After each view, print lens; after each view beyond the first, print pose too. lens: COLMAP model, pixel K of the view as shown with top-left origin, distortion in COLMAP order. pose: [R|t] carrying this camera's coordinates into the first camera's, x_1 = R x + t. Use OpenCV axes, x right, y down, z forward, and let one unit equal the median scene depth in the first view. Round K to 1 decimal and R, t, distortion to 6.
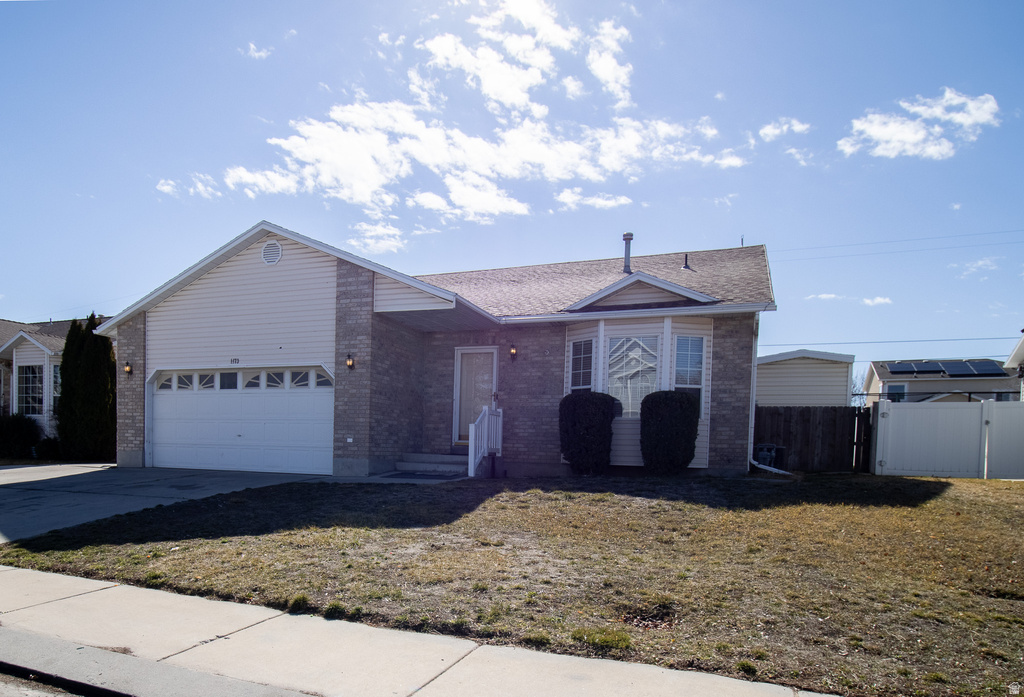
lens RADIAL K [[602.9, 0, 446.1], [0, 602.9, 461.4], [0, 0, 1]] dist [-0.004746, -0.003243]
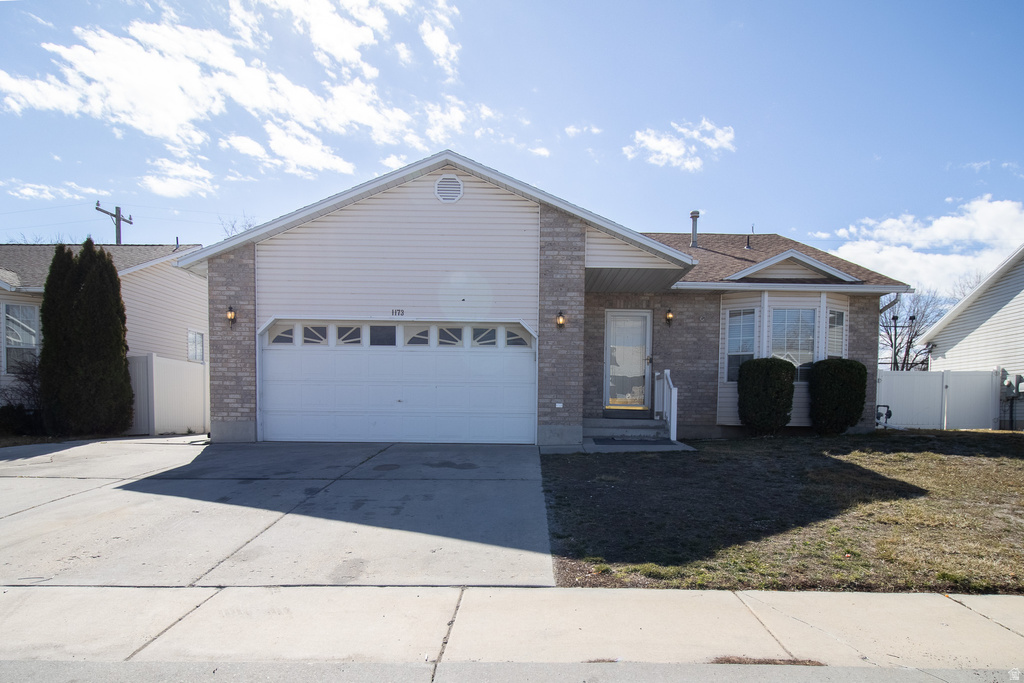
lens RADIAL K [[580.5, 0, 513.4], [0, 580.5, 438.6], [0, 0, 1]] dist [-0.002769, -0.003930]
pose [[0.930932, -0.030571, 0.363912, -0.520506], [0.019248, 0.999212, 0.034704, -0.015573], [-0.364686, -0.025302, 0.930787, 0.185234]]
